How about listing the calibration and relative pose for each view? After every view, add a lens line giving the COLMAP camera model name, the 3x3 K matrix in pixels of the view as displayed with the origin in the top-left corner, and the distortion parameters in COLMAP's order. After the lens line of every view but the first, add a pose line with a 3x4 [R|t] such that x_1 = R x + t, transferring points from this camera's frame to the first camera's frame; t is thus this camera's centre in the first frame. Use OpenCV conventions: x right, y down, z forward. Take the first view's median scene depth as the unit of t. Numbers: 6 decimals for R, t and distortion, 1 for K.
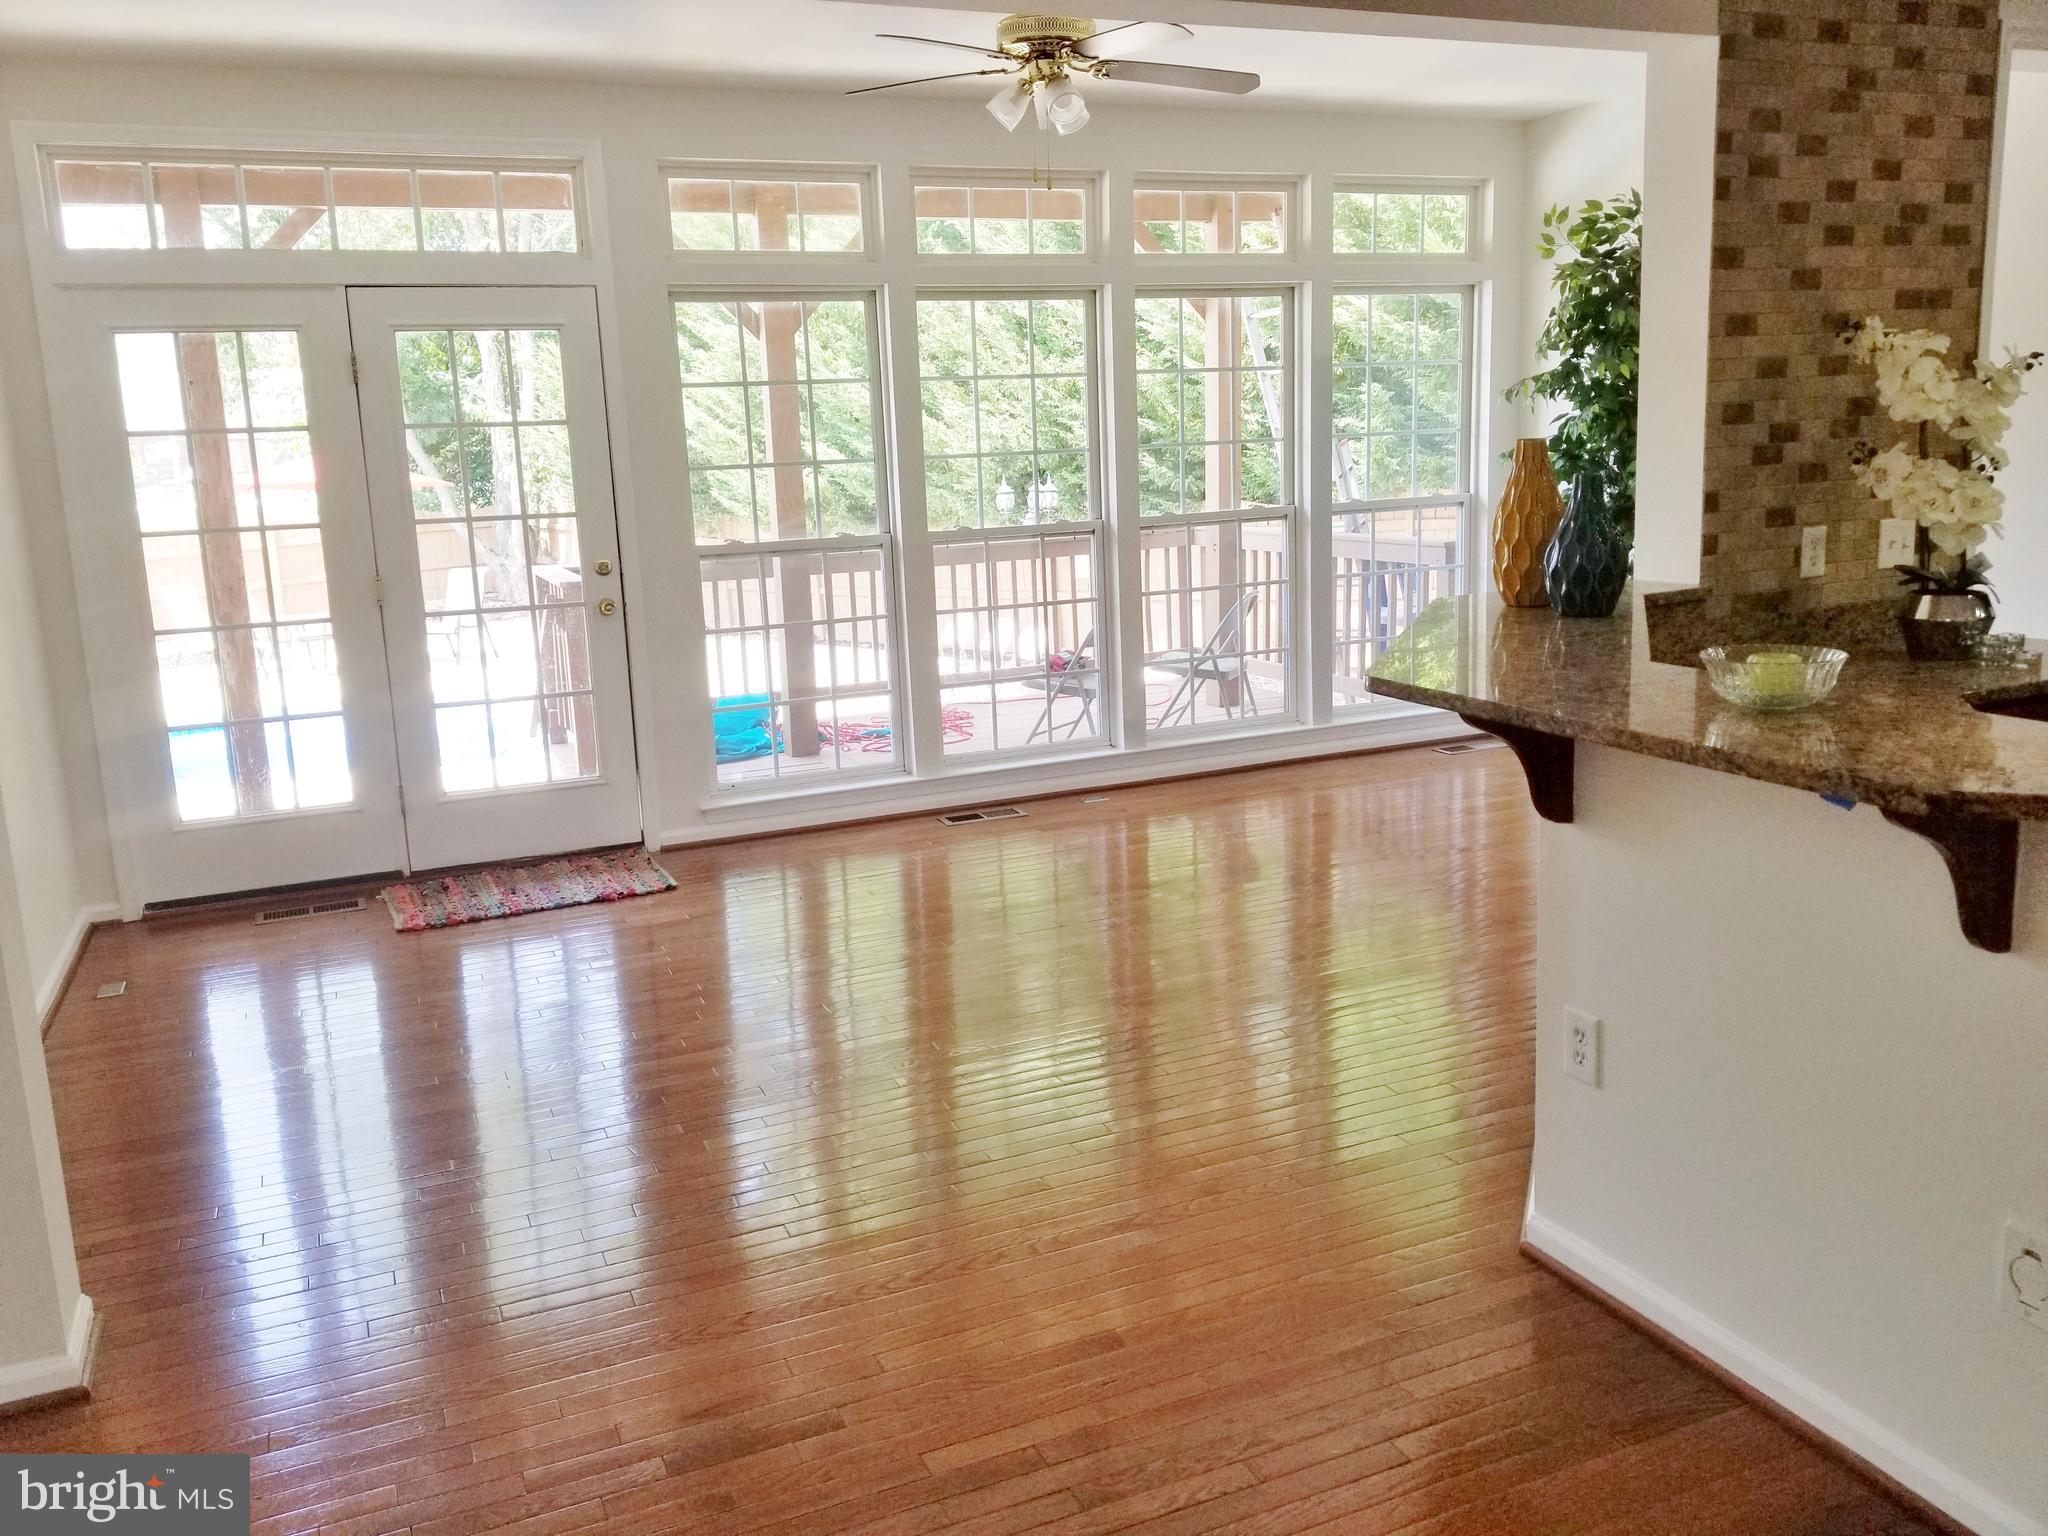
lens RADIAL K [[1601.3, 0, 999.4], [0, 1601.3, 732.4], [0, 0, 1]] dist [0.076081, -0.130547]
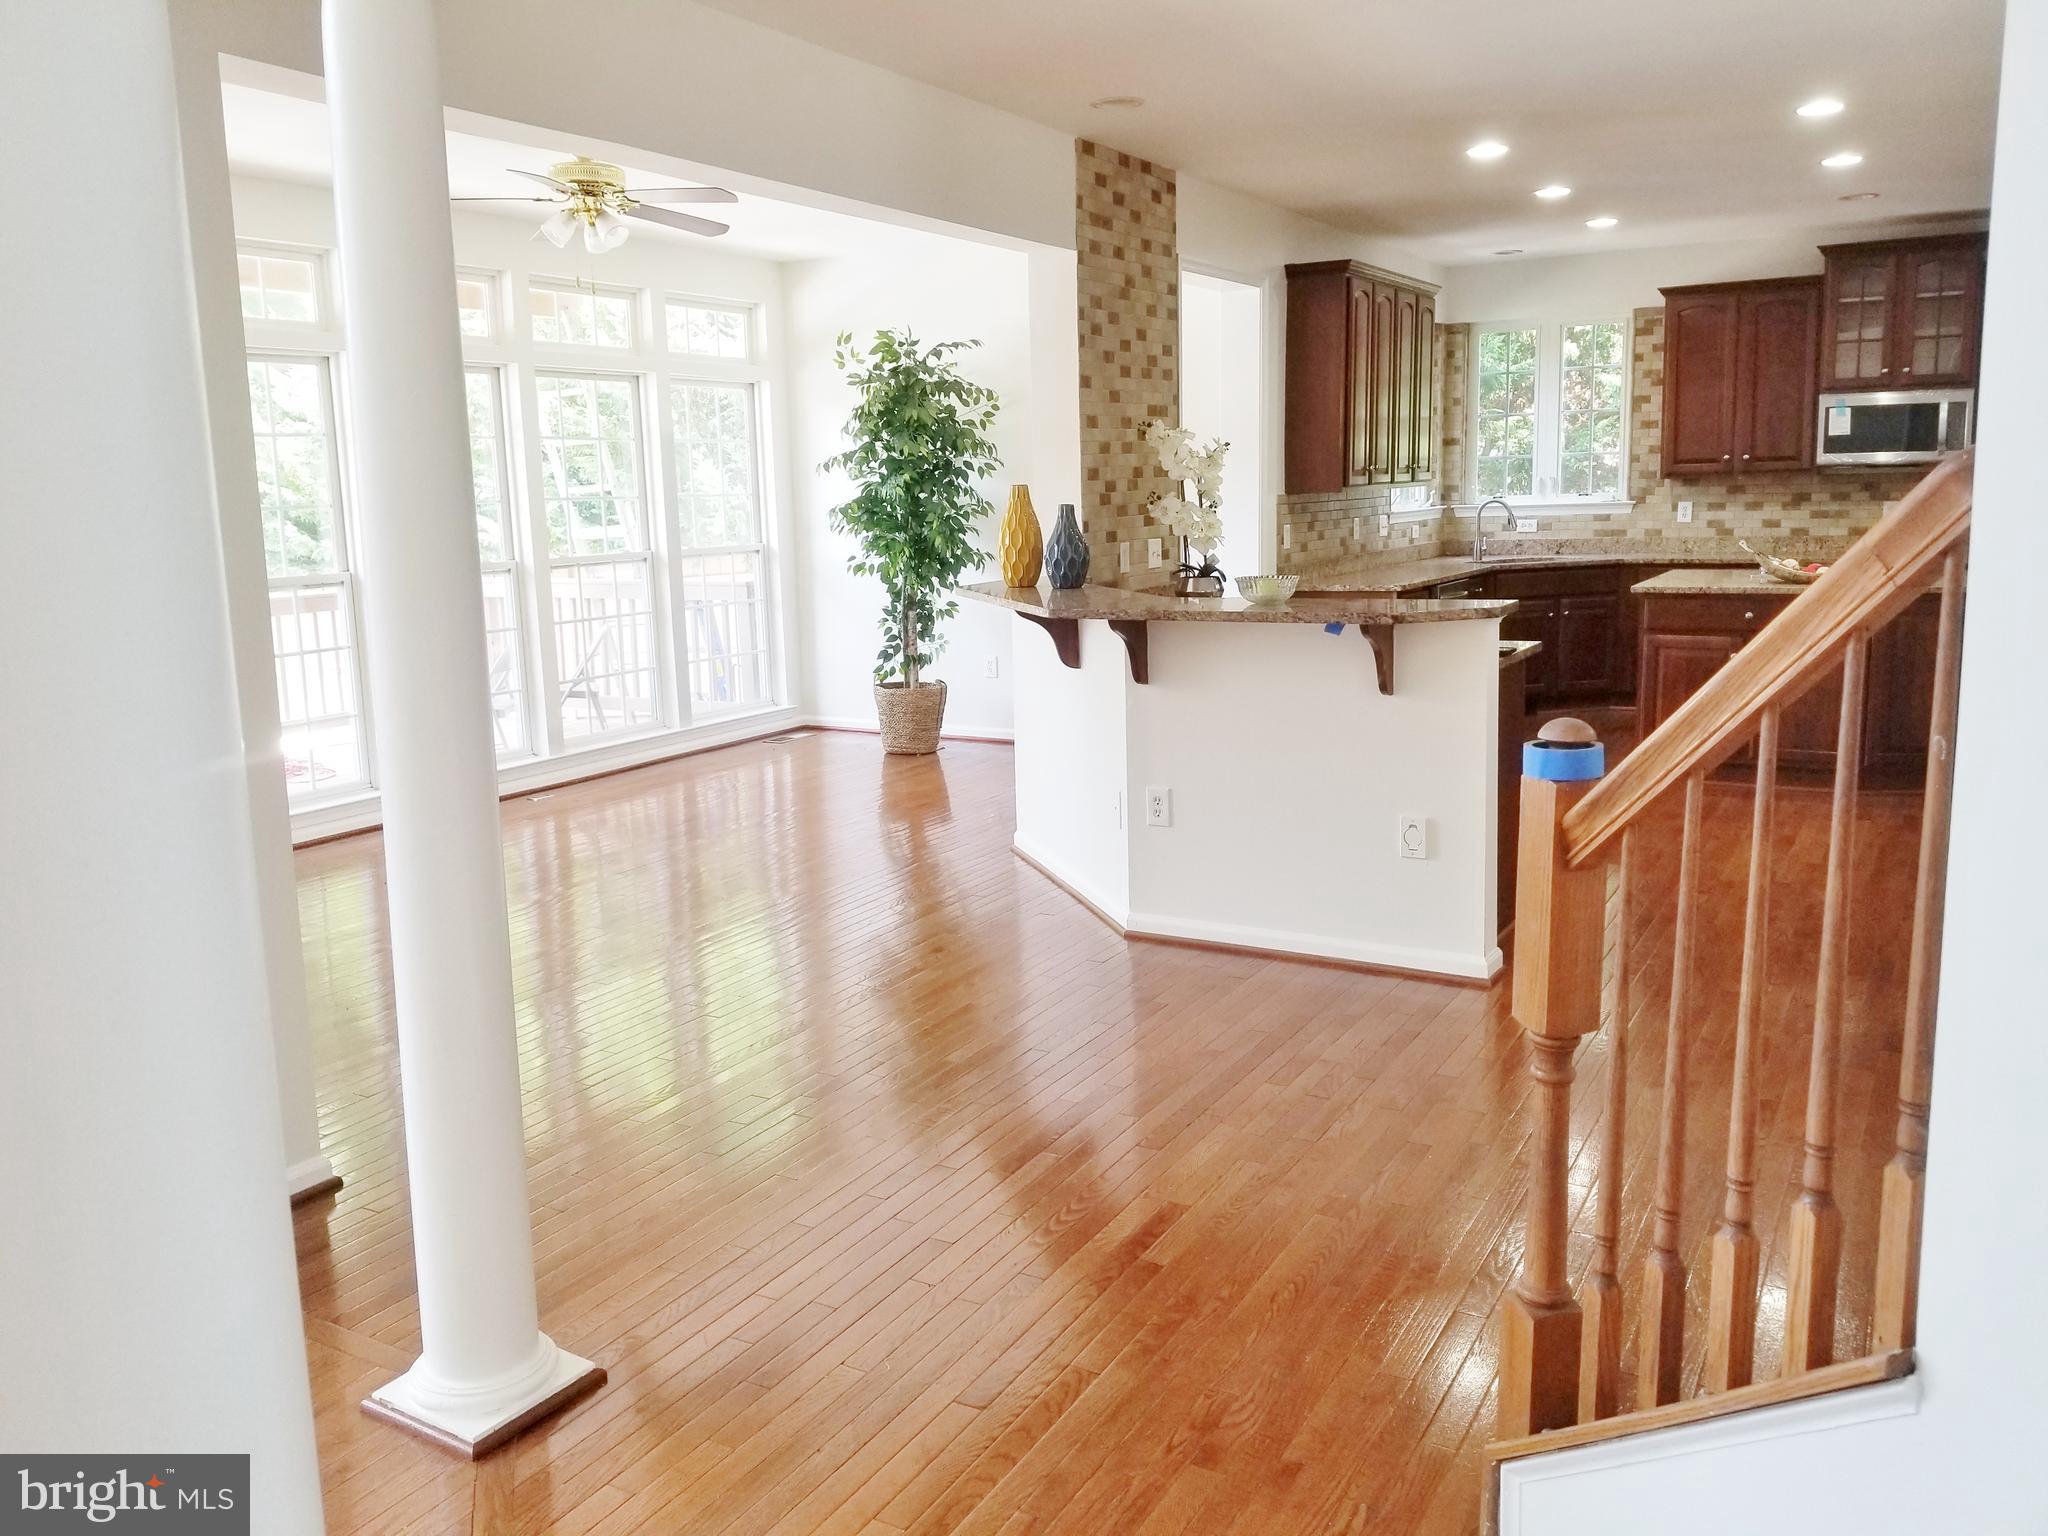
lens RADIAL K [[1601.3, 0, 1011.8], [0, 1601.3, 742.4], [0, 0, 1]] dist [0.076081, -0.130547]
pose [[0.805152, -0.076809, 0.588073, -0.587886], [0.104558, 0.994430, -0.013271, 0.089264], [-0.583778, 0.072173, 0.808699, -0.265662]]
